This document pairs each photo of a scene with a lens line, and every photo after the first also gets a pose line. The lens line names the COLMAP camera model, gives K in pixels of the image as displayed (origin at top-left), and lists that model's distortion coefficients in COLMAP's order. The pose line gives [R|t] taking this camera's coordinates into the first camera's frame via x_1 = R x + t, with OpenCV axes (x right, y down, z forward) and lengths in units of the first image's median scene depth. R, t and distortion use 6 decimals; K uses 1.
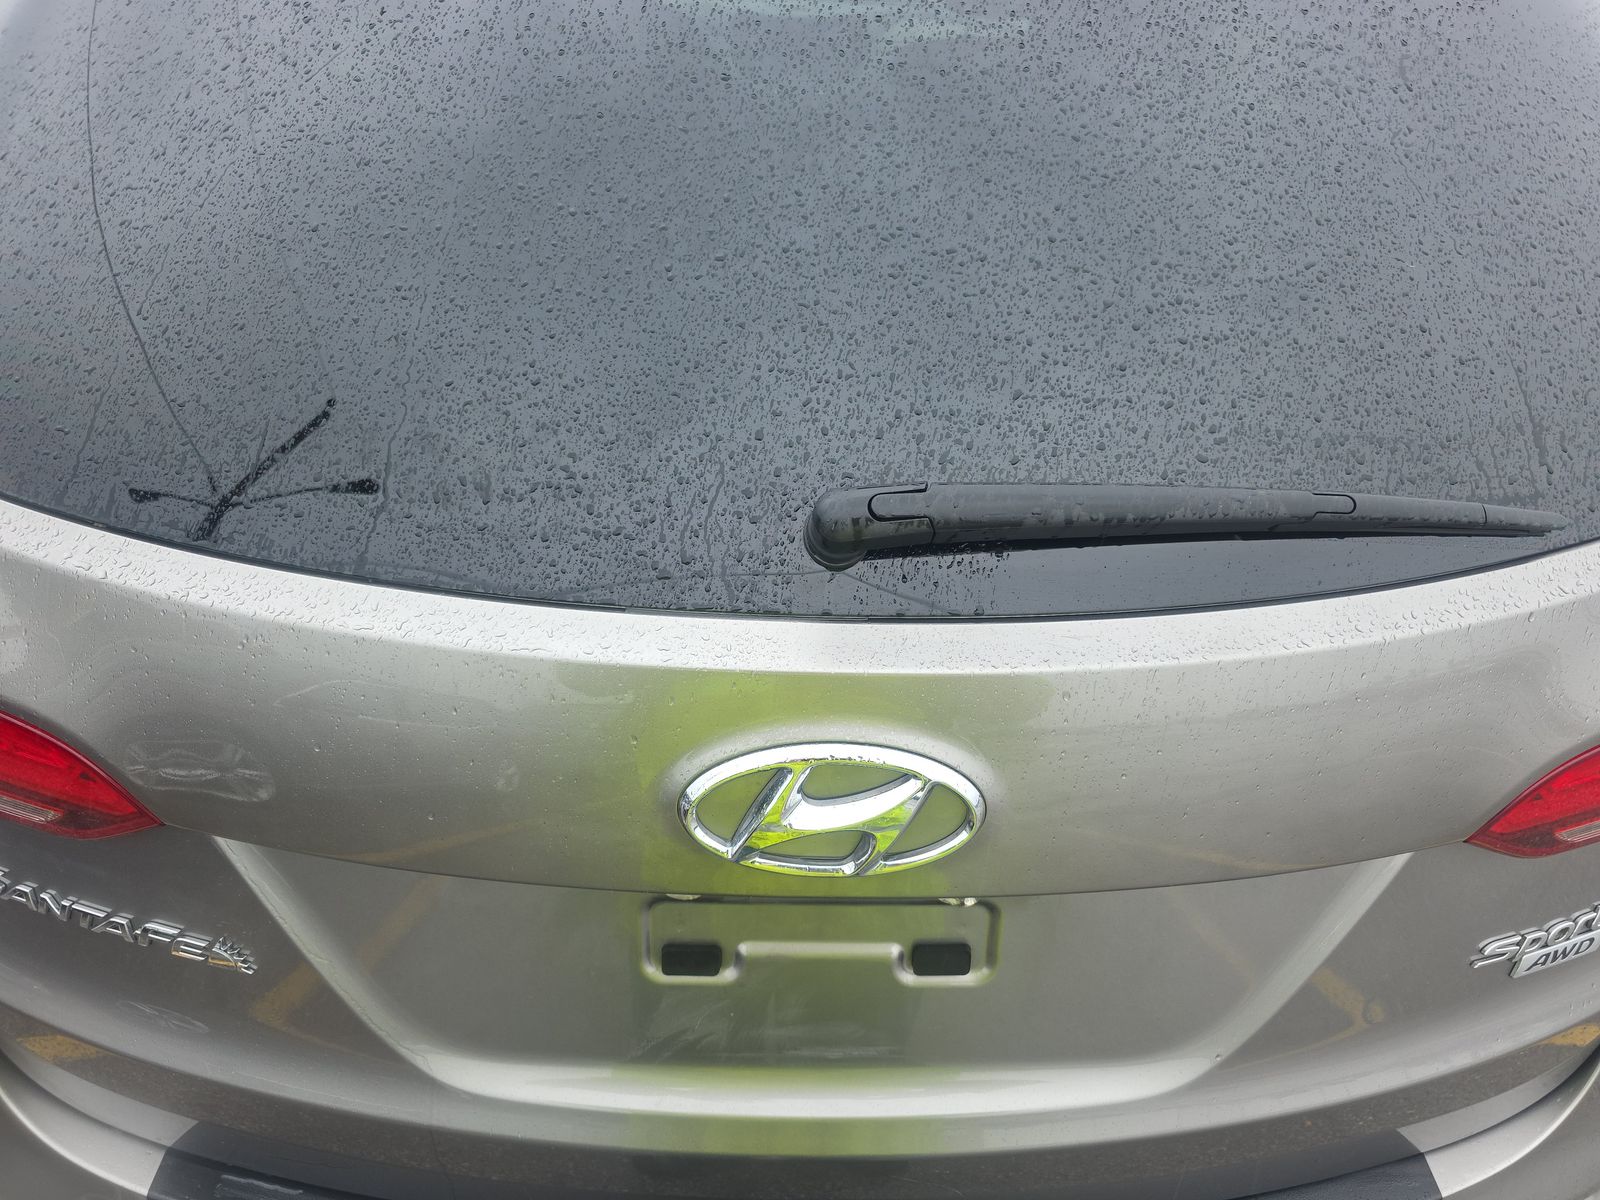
lens RADIAL K [[1063.1, 0, 811.3], [0, 1063.1, 602.2], [0, 0, 1]] dist [0.009497, -0.015084]
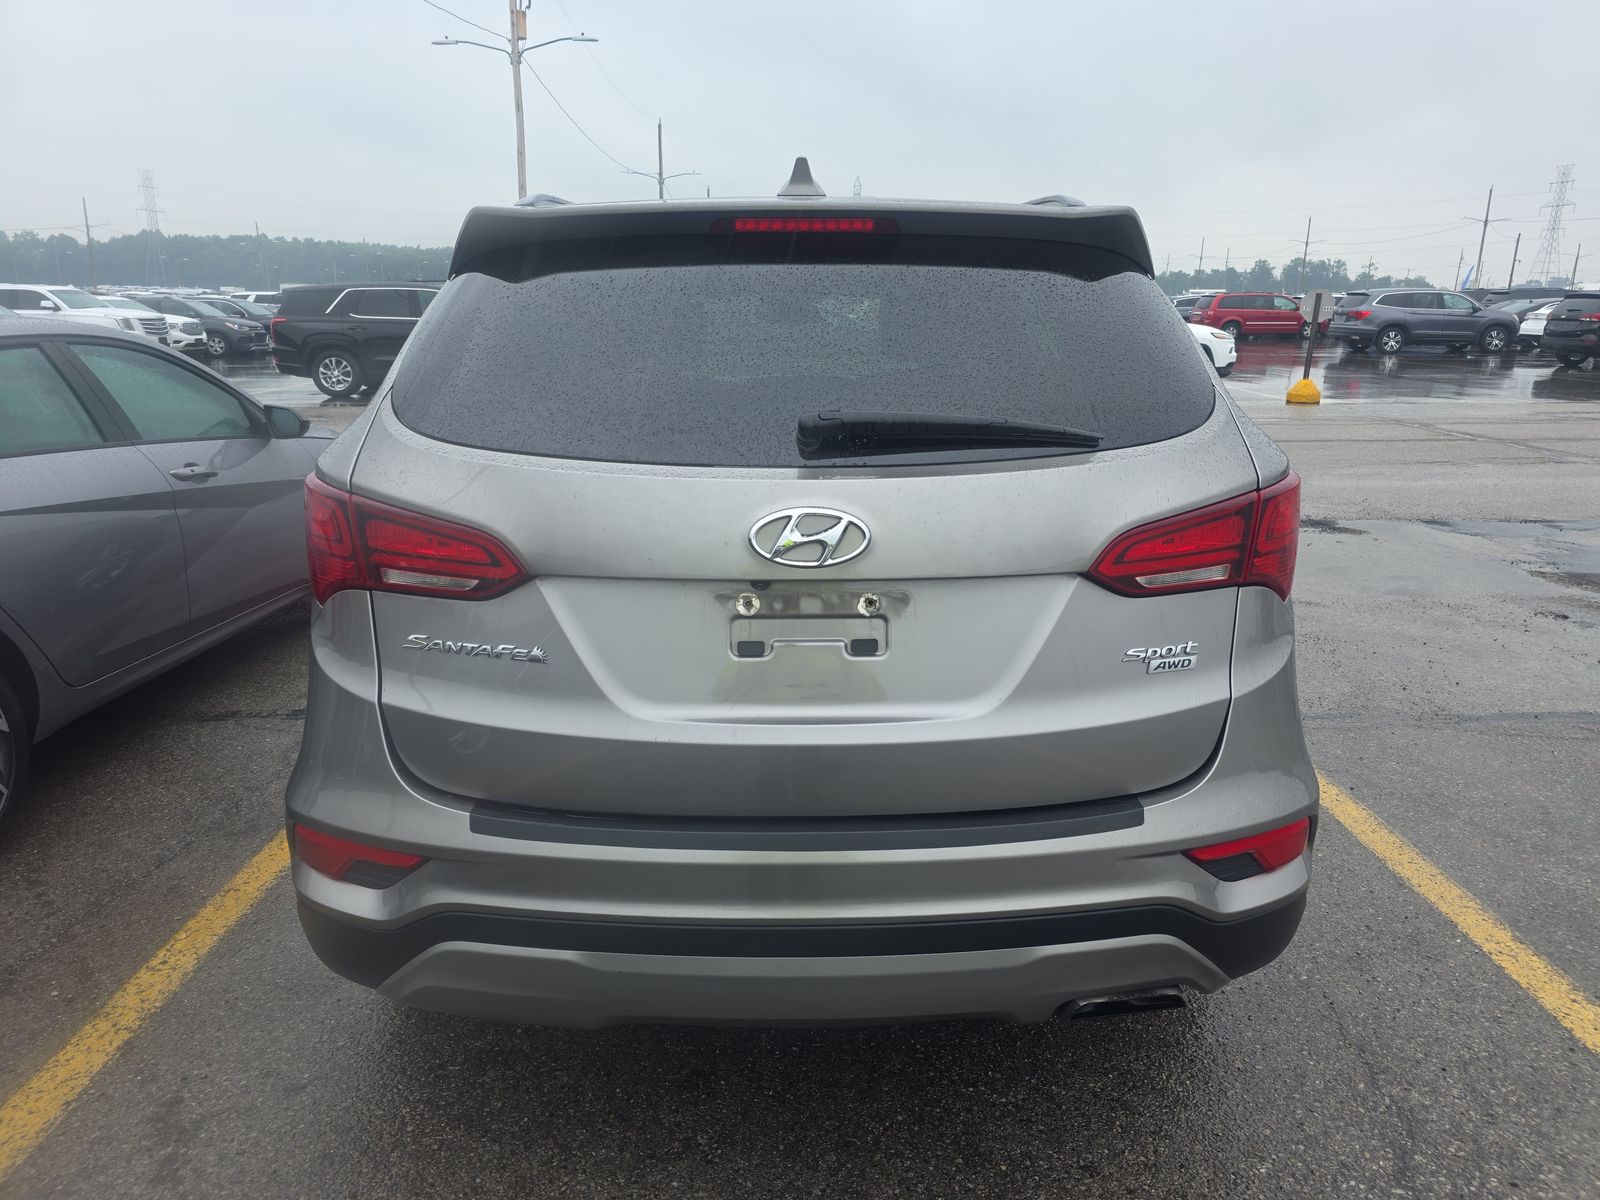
lens RADIAL K [[1063.1, 0, 787.1], [0, 1063.1, 600.1], [0, 0, 1]] dist [0.009497, -0.015084]
pose [[0.999451, -0.029092, -0.015872, 0.002067], [0.021852, 0.938578, -0.344373, 1.119874], [0.024916, 0.343837, 0.938699, -1.214119]]
